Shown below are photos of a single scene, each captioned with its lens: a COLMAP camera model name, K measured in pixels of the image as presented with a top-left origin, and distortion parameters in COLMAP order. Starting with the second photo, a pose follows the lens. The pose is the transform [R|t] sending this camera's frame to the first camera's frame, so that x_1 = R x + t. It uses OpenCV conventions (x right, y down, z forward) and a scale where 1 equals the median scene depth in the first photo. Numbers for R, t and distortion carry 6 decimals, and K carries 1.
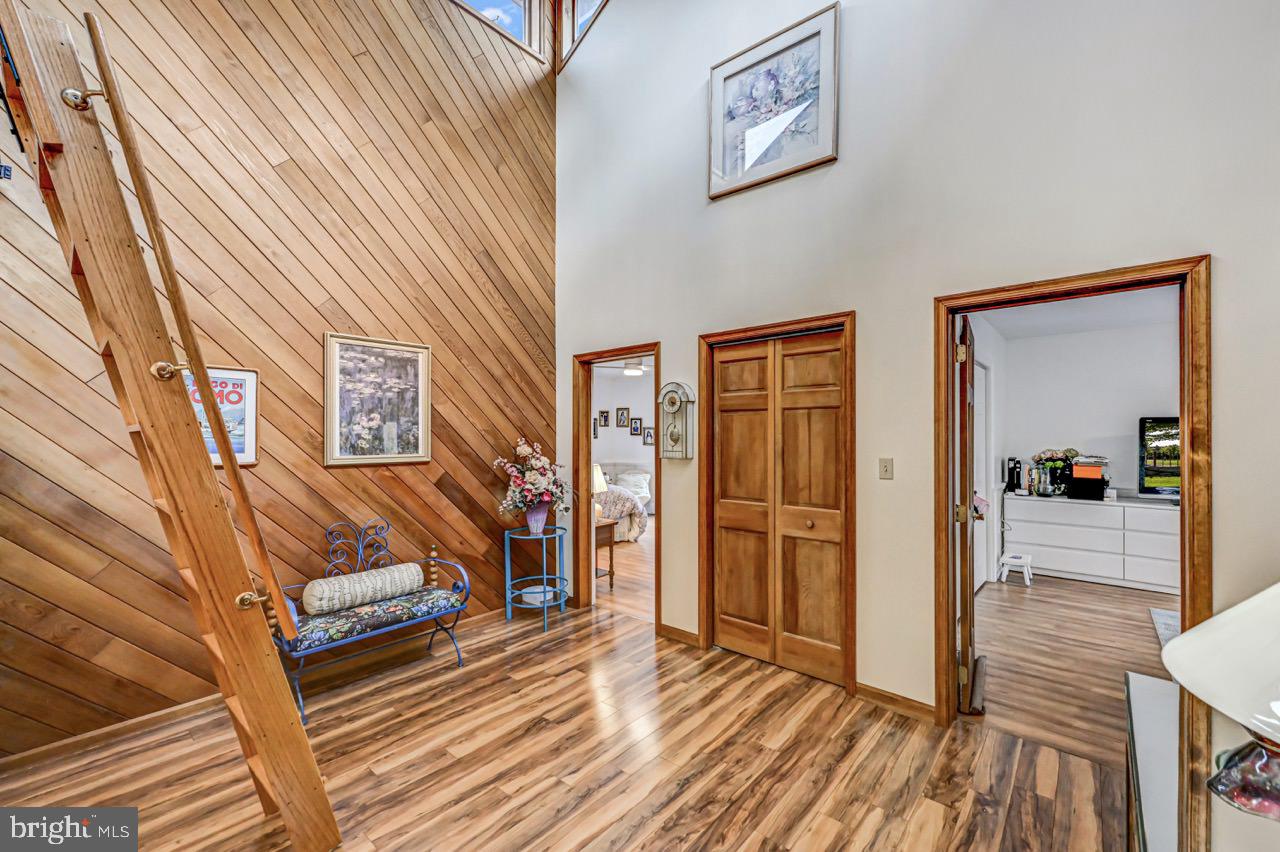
lens RADIAL K [[504.8, 0, 645.6], [0, 504.8, 429.8], [0, 0, 1]] dist [-0.000542, 0.000211]
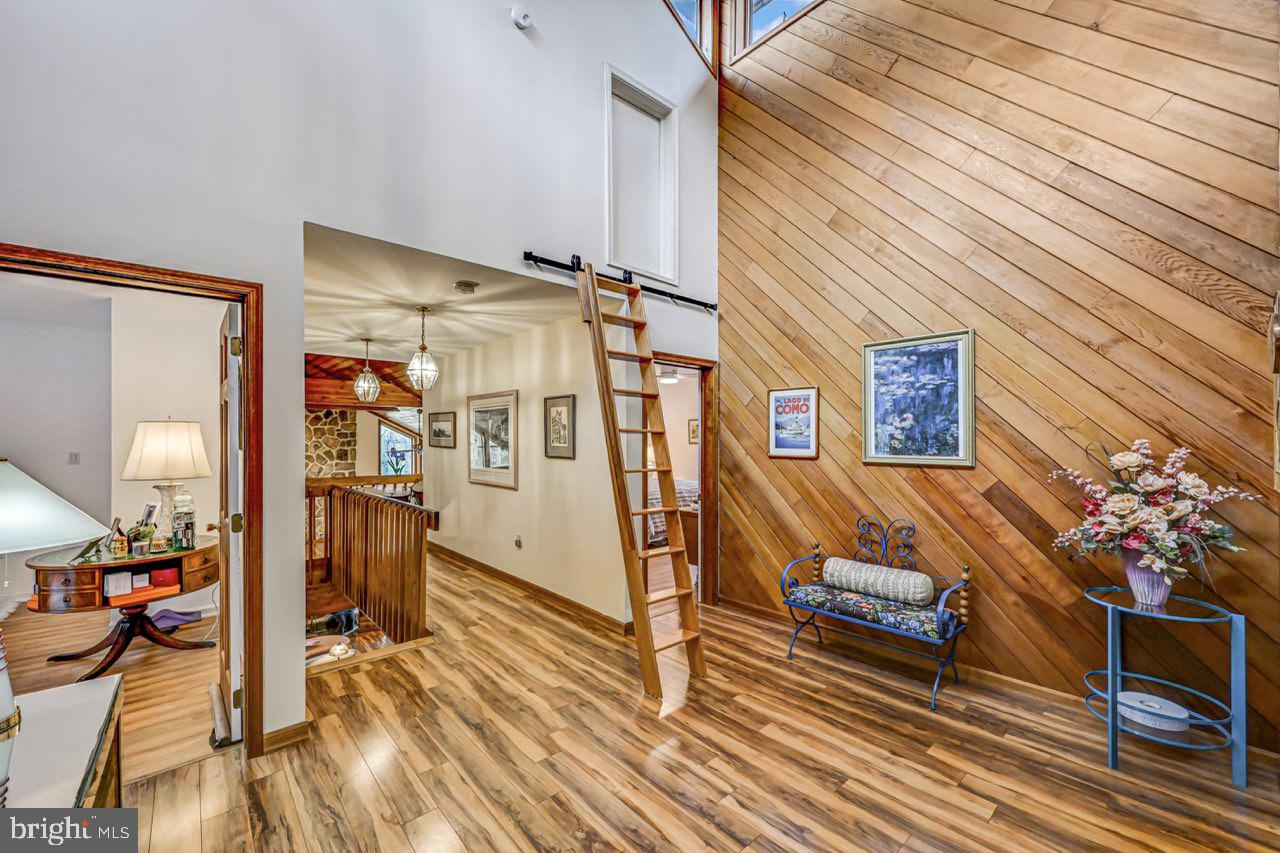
lens RADIAL K [[504.8, 0, 645.6], [0, 504.8, 430.3], [0, 0, 1]] dist [-0.000542, 0.000211]
pose [[-0.104660, -0.010095, -0.994457, 0.518041], [0.015623, 0.999808, -0.011793, 0.004603], [0.994385, -0.016771, -0.104483, 0.609063]]
